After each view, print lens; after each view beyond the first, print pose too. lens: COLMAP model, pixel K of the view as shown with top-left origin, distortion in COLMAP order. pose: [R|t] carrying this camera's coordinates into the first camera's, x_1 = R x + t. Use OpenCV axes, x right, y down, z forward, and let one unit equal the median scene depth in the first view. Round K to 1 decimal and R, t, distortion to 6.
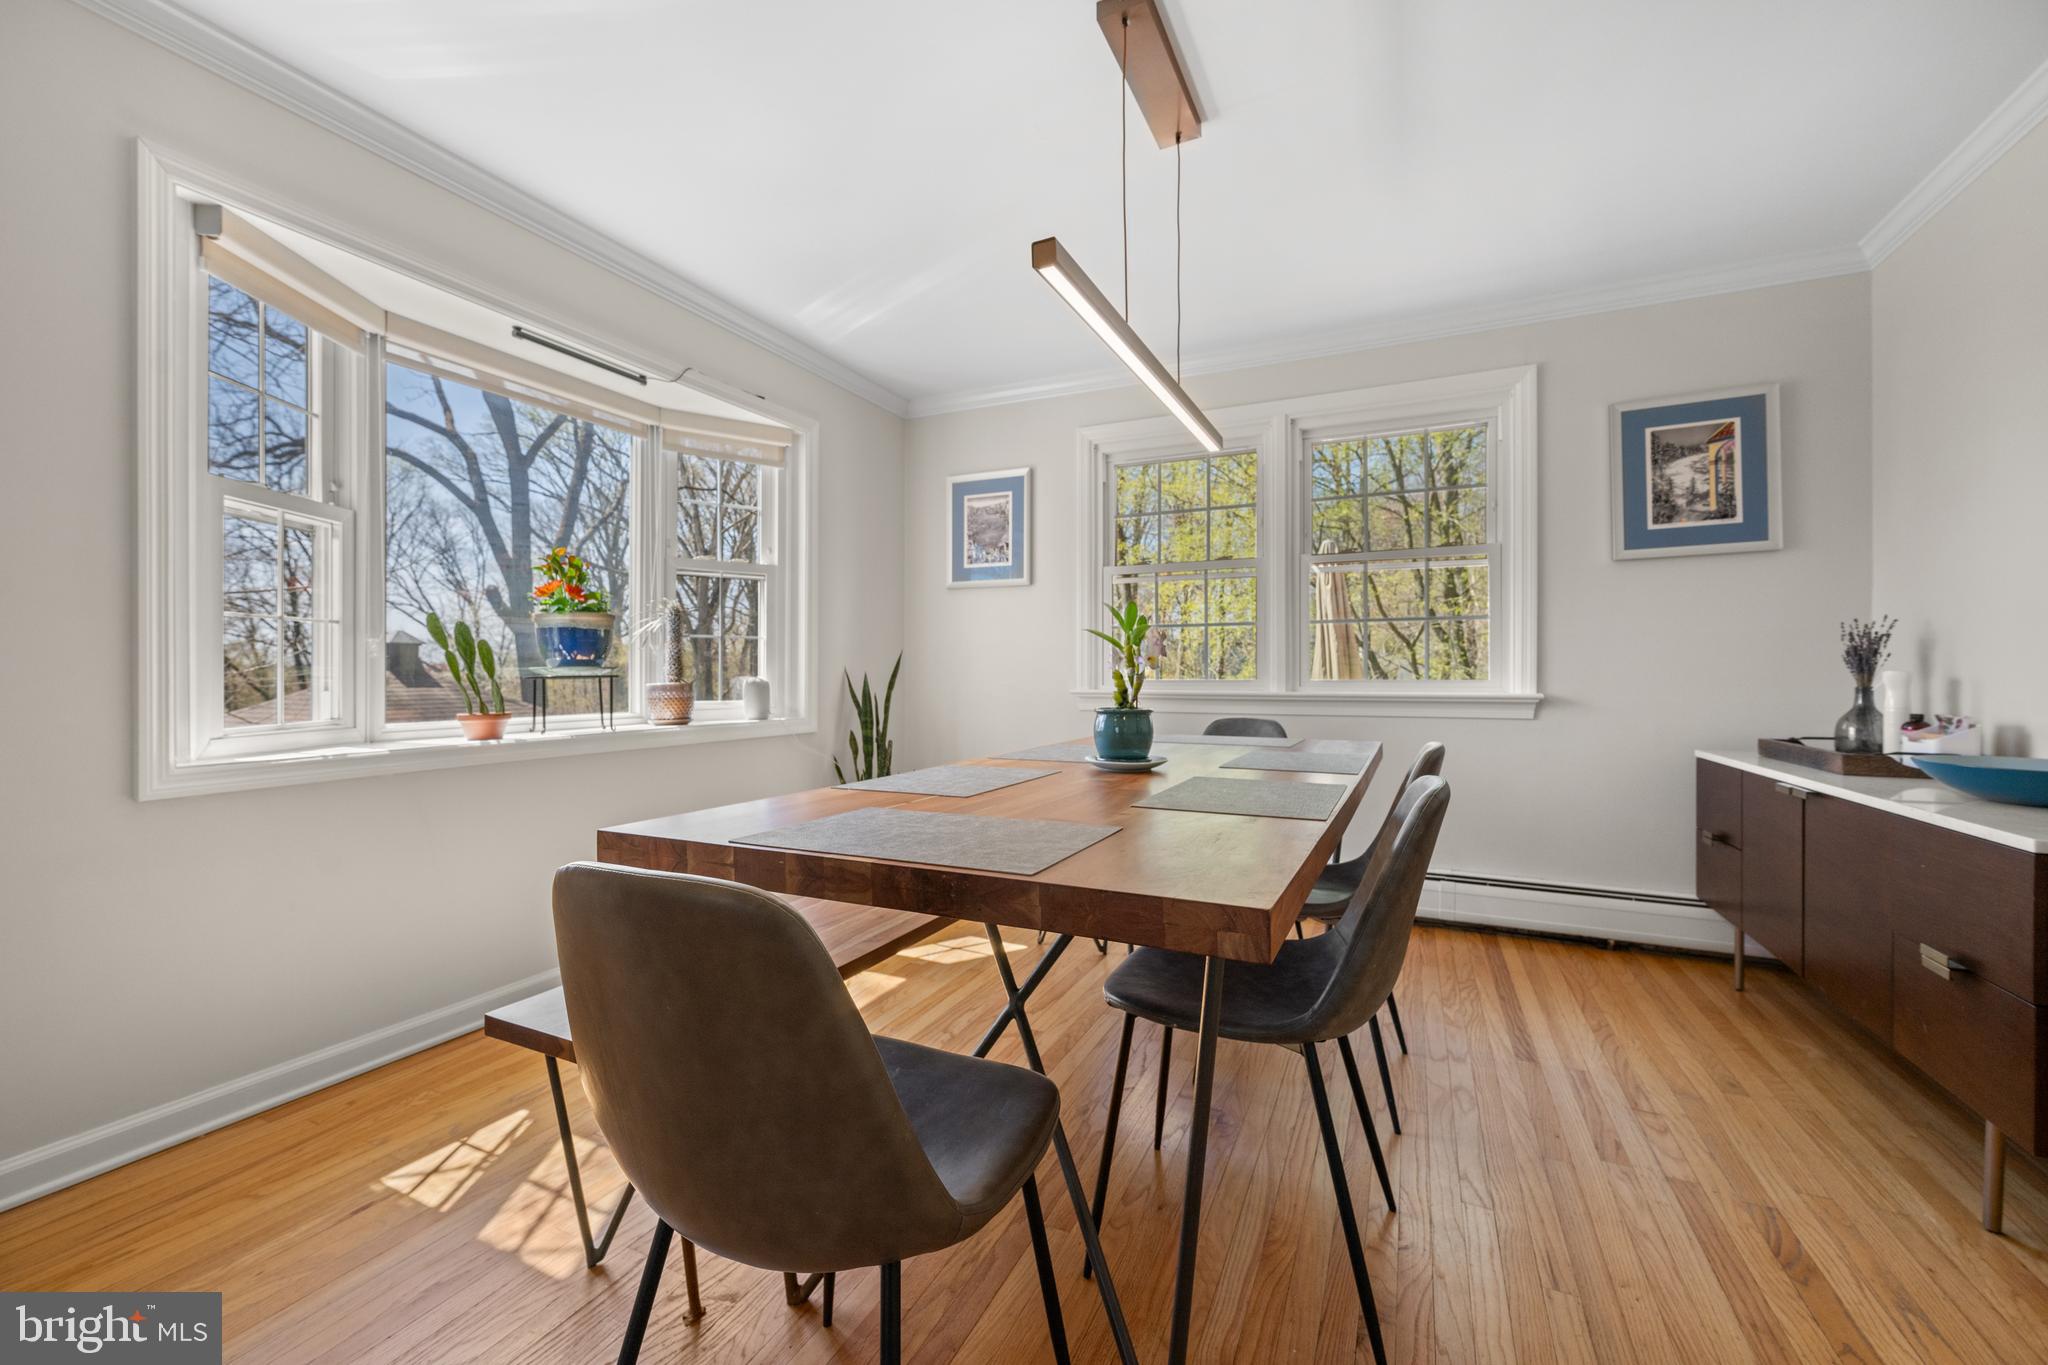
lens RADIAL K [[817.7, 0, 1023.6], [0, 817.7, 679.6], [0, 0, 1]] dist [-0.001229, 0.000519]
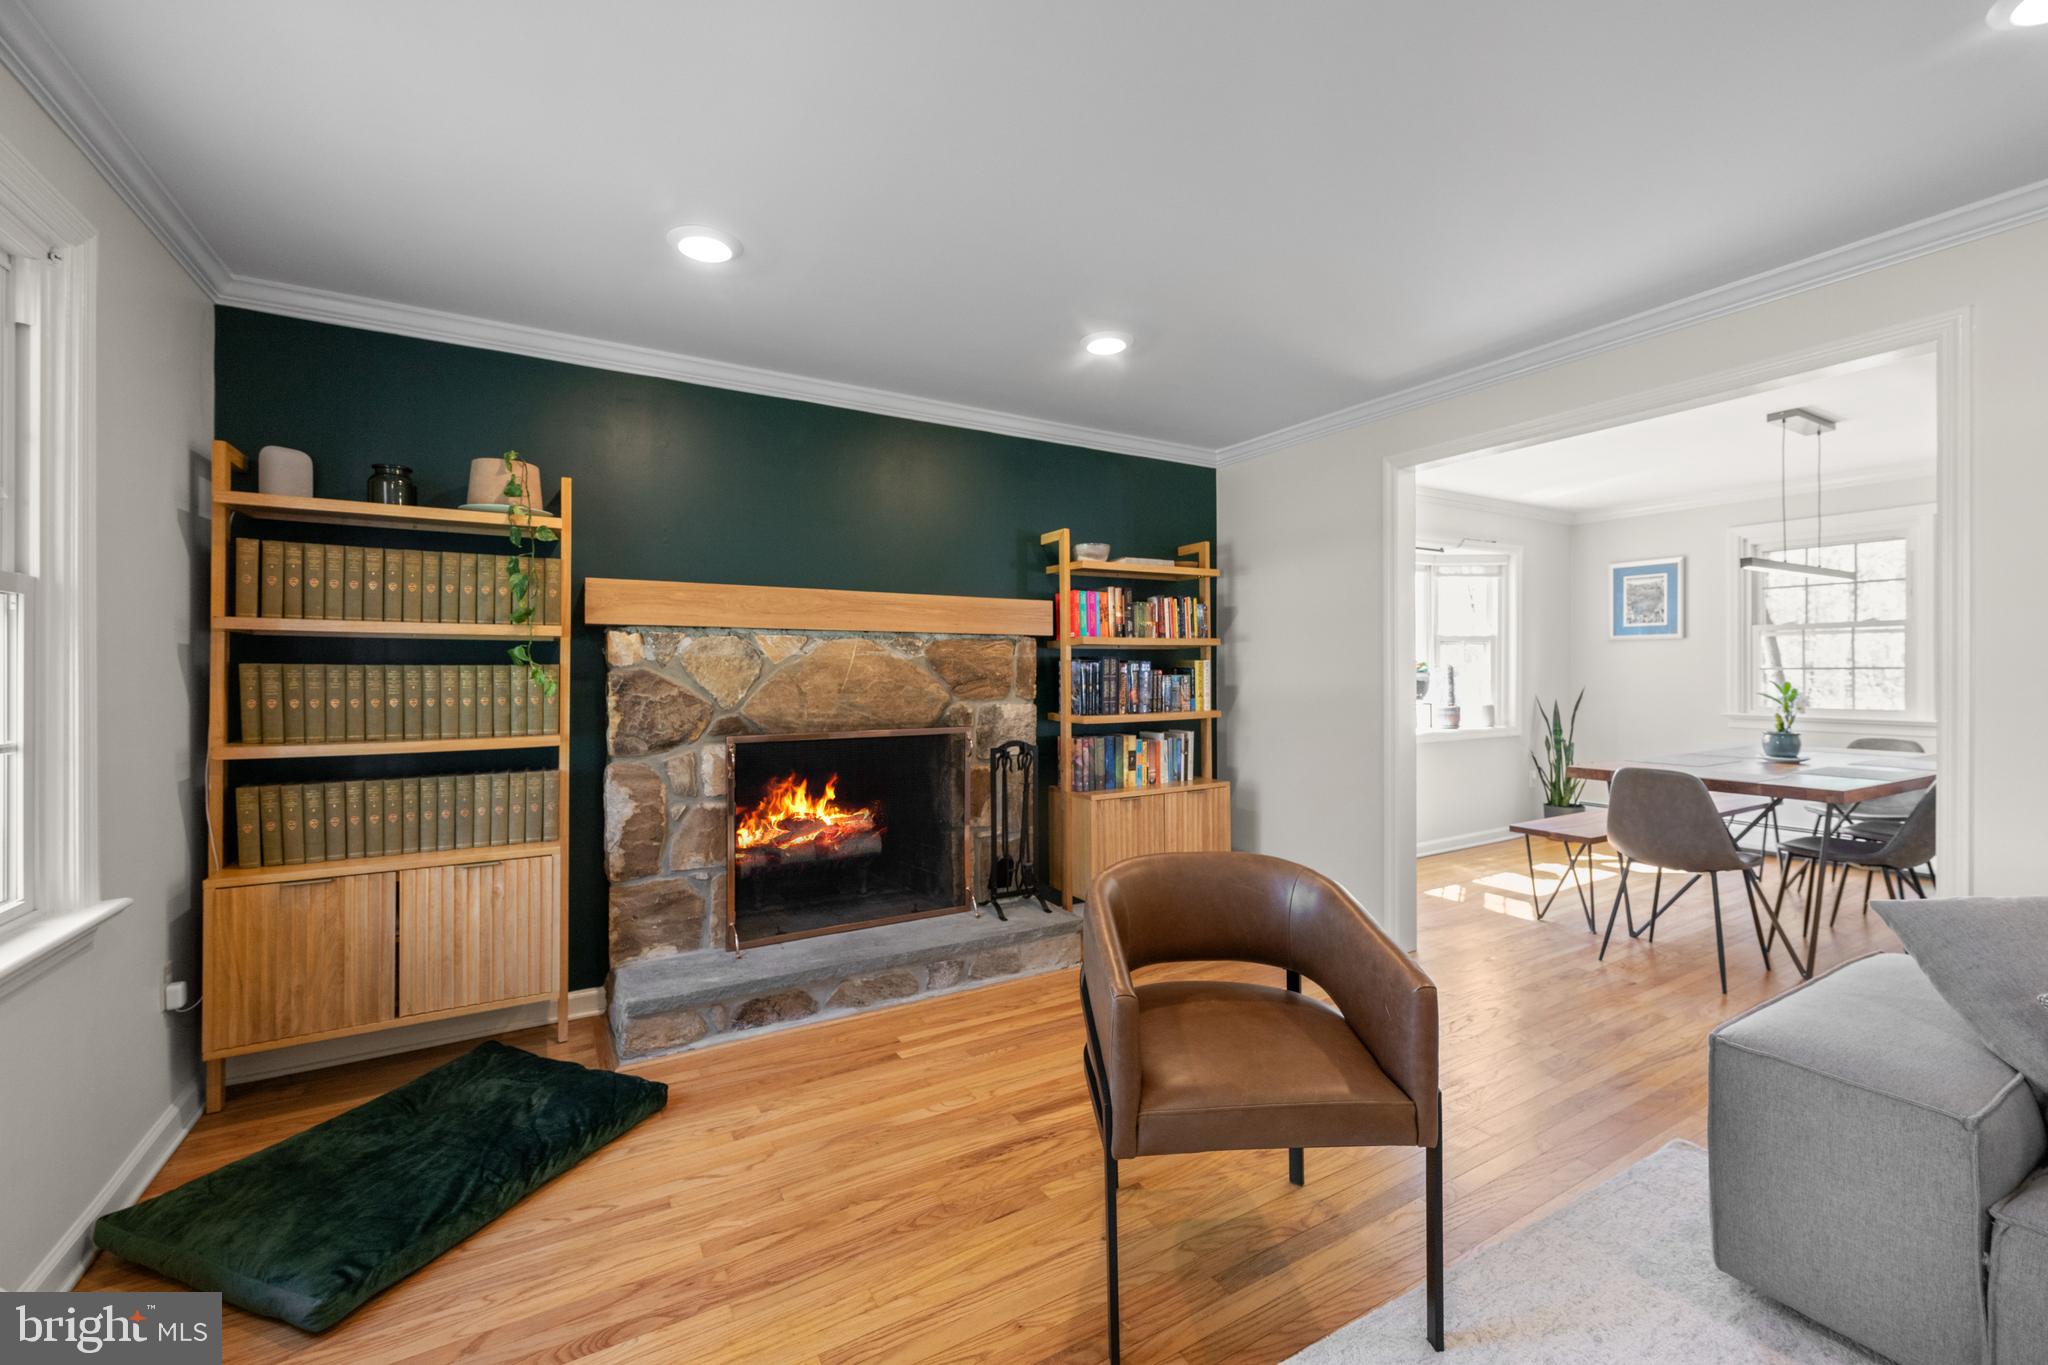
lens RADIAL K [[817.7, 0, 1014.2], [0, 817.7, 675.1], [0, 0, 1]] dist [-0.001229, 0.000519]
pose [[0.821320, -0.003059, -0.570460, -0.186605], [0.004247, 0.999991, 0.000753, -0.075499], [0.570453, -0.003041, 0.821325, -1.148604]]
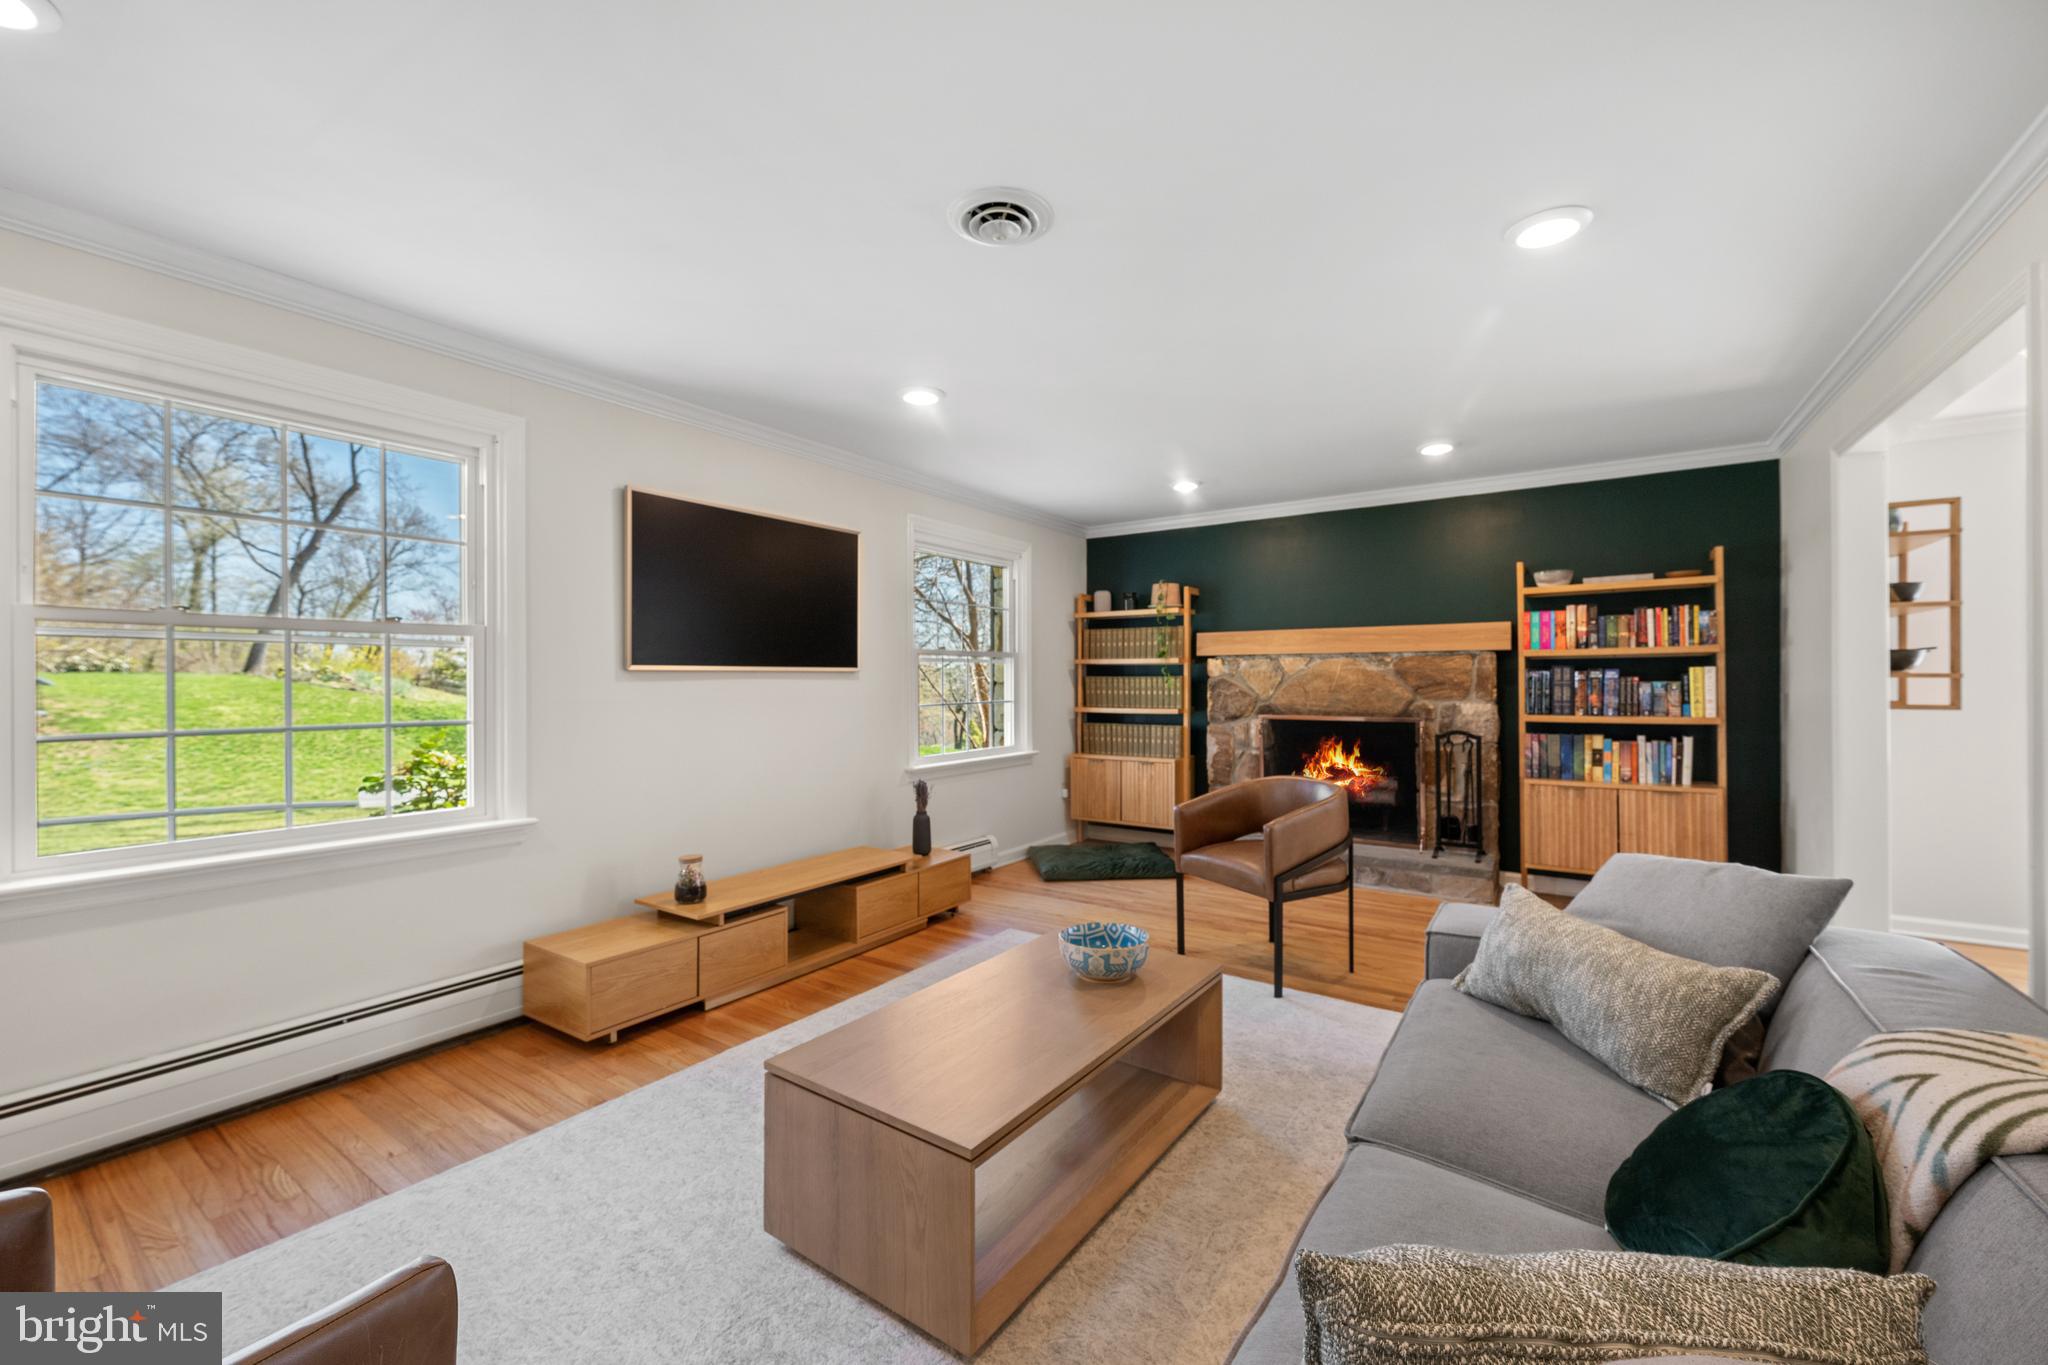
lens RADIAL K [[817.7, 0, 1012.9], [0, 817.7, 683.4], [0, 0, 1]] dist [-0.001229, 0.000519]
pose [[-0.170064, 0.004200, -0.985424, 0.874938], [0.003380, 0.999988, 0.003679, -0.079723], [0.985427, -0.002705, -0.170076, -0.744949]]
